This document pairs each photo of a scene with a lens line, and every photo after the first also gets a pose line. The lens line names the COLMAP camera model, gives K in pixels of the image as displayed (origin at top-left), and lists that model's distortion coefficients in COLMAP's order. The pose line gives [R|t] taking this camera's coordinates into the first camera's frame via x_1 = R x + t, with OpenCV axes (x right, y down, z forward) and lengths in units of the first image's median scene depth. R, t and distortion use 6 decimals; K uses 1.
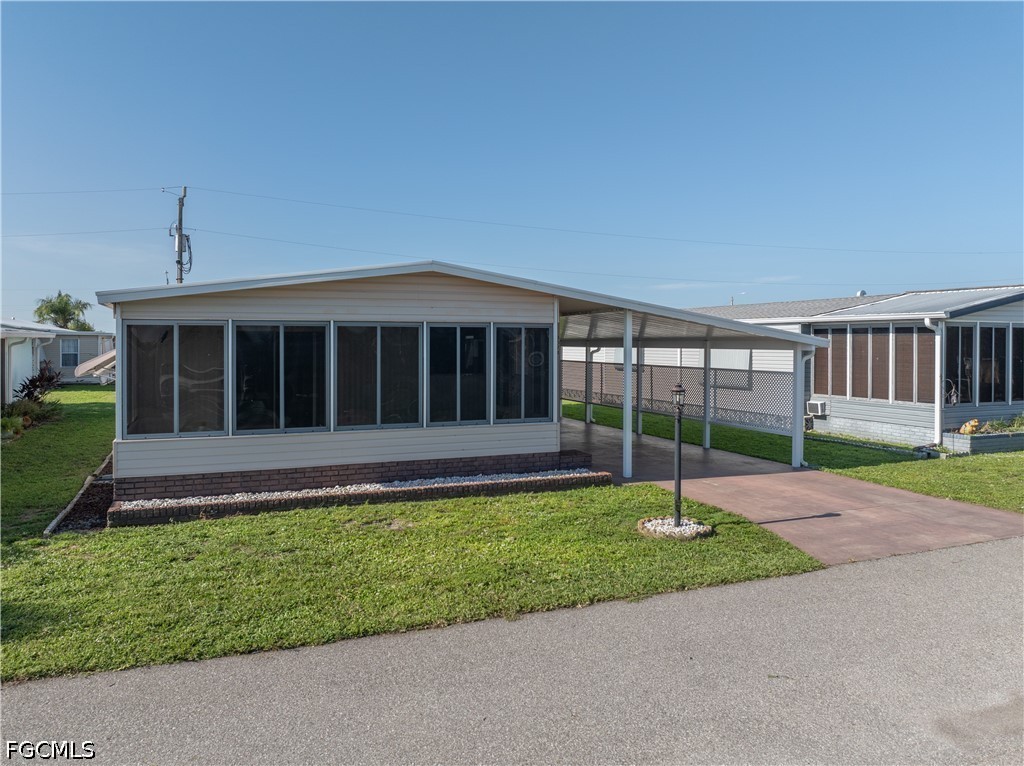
lens RADIAL K [[726.5, 0, 495.2], [0, 726.5, 353.0], [0, 0, 1]] dist [-0.035811, -0.002083]
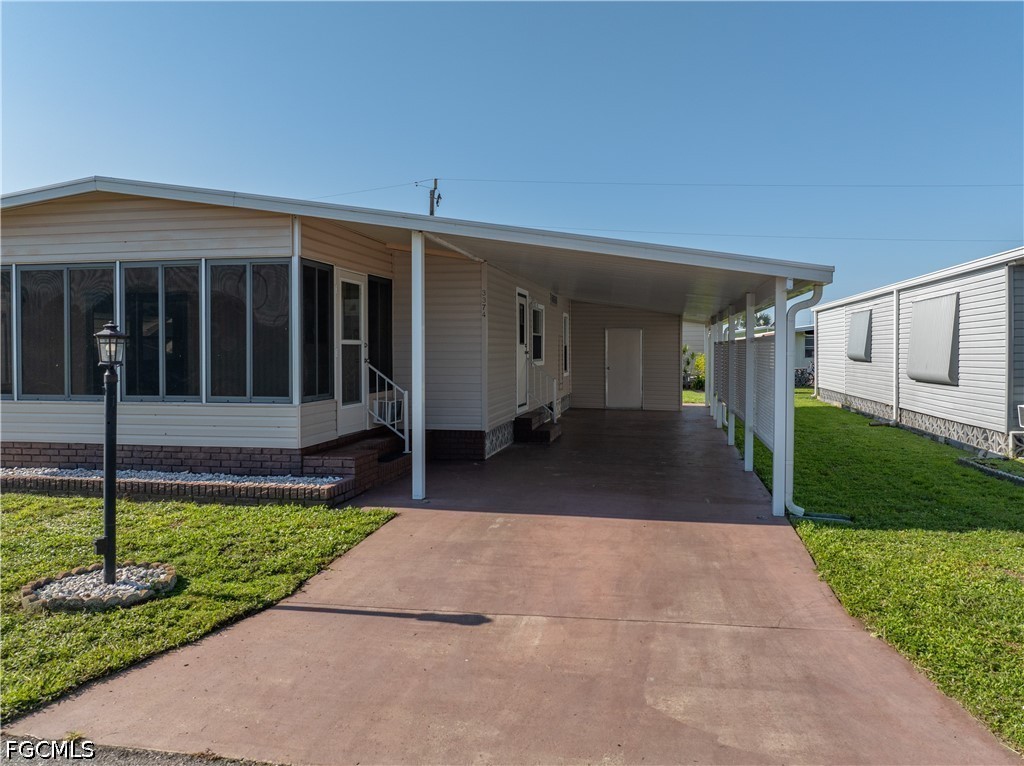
lens RADIAL K [[738.0, 0, 558.5], [0, 738.0, 367.3], [0, 0, 1]] dist [-0.040311, -0.003177]
pose [[0.868782, 0.010009, -0.495093, 0.696480], [-0.004944, 0.999921, 0.011539, 0.057999], [0.495169, -0.007577, 0.868763, 0.590842]]
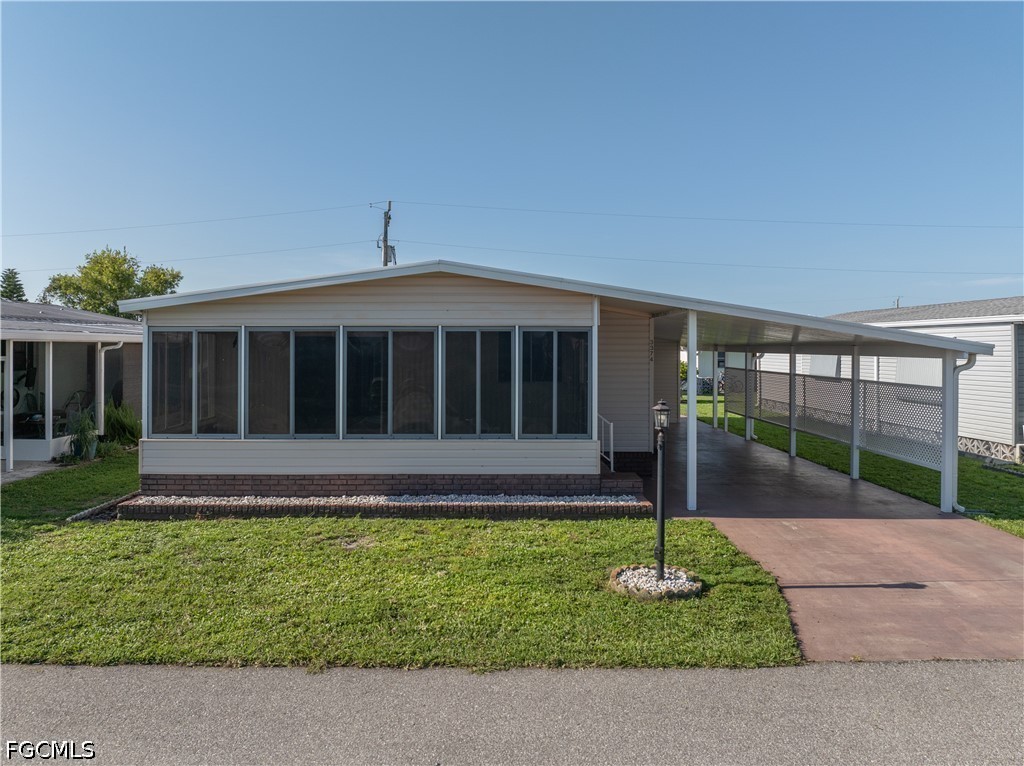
lens RADIAL K [[726.5, 0, 495.2], [0, 726.5, 353.0], [0, 0, 1]] dist [-0.035811, -0.002083]
pose [[0.933634, 0.004063, -0.358205, 0.312613], [-0.006033, 0.999972, -0.004383, -0.004747], [0.358177, 0.006253, 0.933633, 0.162095]]
